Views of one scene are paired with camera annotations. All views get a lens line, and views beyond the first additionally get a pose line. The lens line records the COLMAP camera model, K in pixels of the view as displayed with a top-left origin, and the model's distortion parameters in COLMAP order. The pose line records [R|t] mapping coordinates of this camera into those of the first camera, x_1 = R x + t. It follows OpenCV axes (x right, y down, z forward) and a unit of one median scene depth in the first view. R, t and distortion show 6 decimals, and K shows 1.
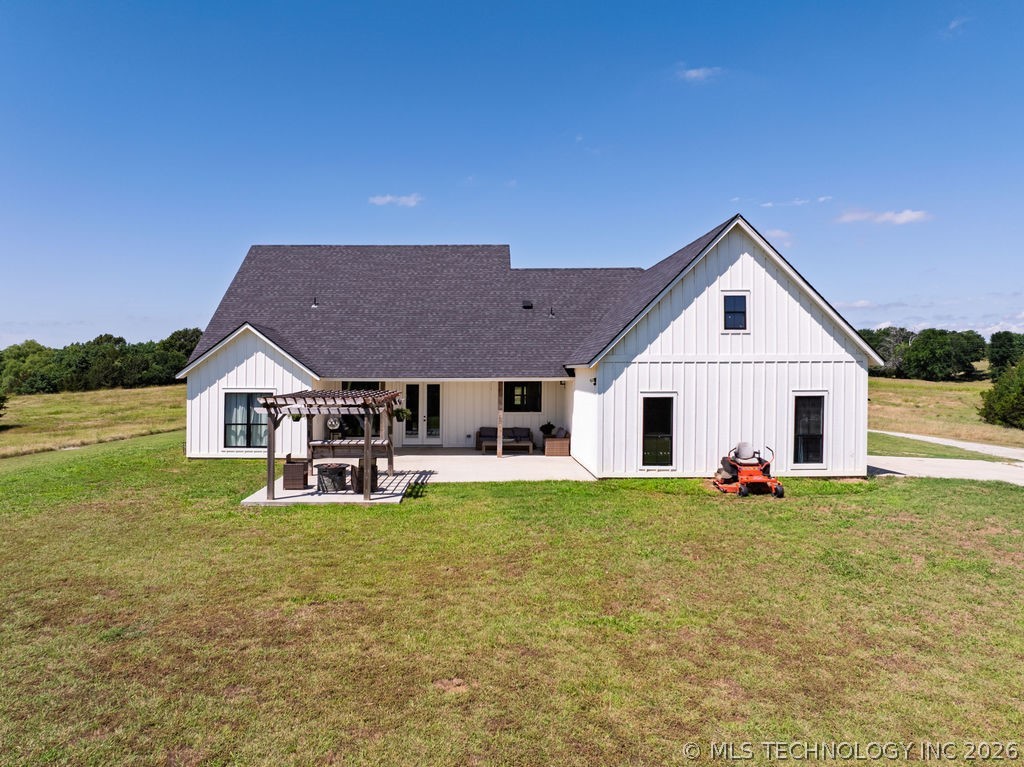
lens RADIAL K [[715.2, 0, 473.7], [0, 715.2, 353.0], [0, 0, 1]] dist [-0.024795, -0.004125]
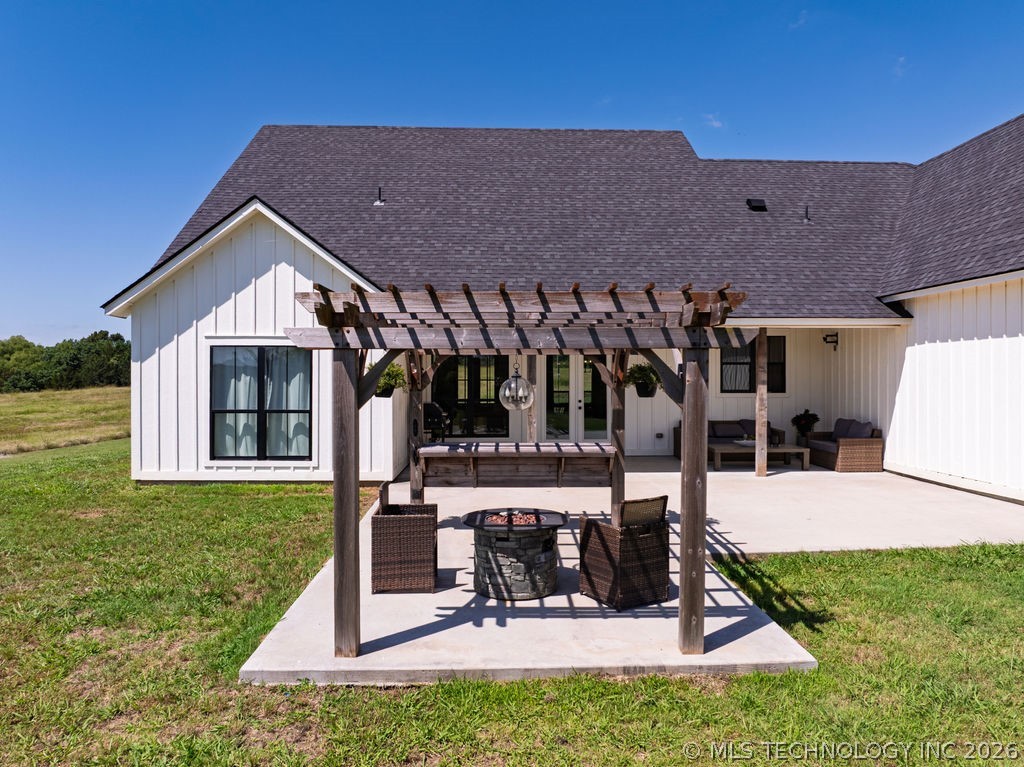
lens RADIAL K [[715.2, 0, 518.6], [0, 715.2, 385.5], [0, 0, 1]] dist [-0.024795, -0.004125]
pose [[0.999041, 0.000439, 0.043780, -0.144168], [-0.002205, 0.999185, 0.040302, 0.055462], [-0.043727, -0.040360, 0.998228, 0.452755]]
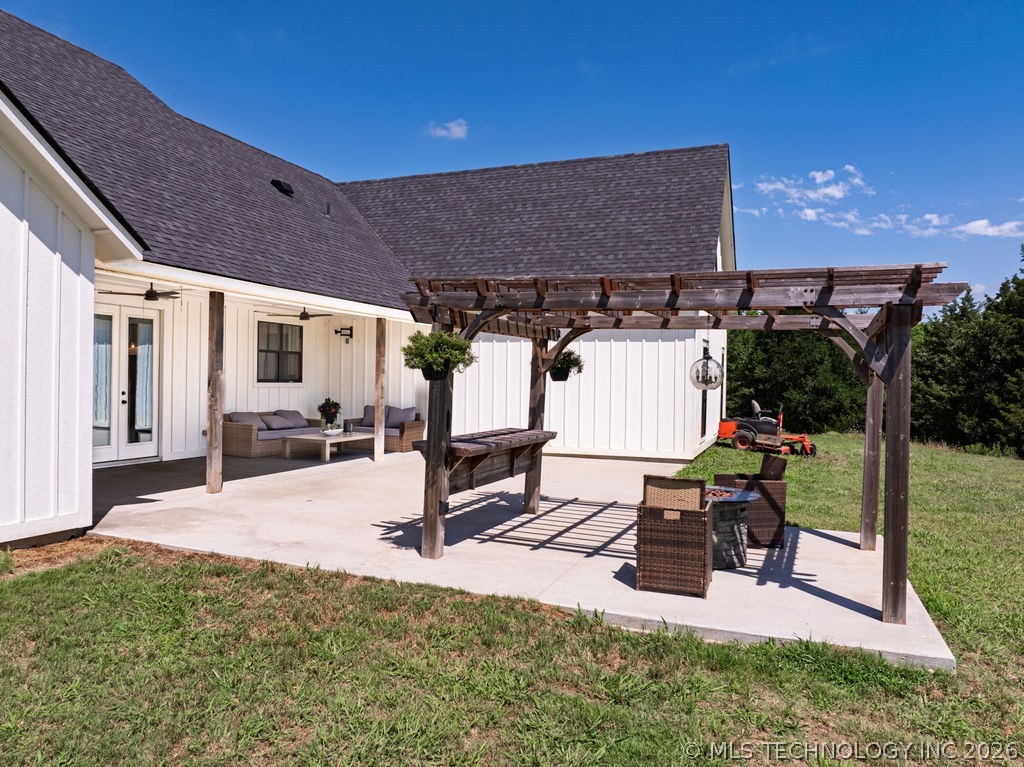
lens RADIAL K [[715.2, 0, 514.3], [0, 715.2, 383.5], [0, 0, 1]] dist [-0.024795, -0.004125]
pose [[0.358343, 0.001560, 0.933589, -0.378269], [-0.041110, 0.999055, 0.014110, 0.069713], [-0.932685, -0.043436, 0.358068, 0.652949]]
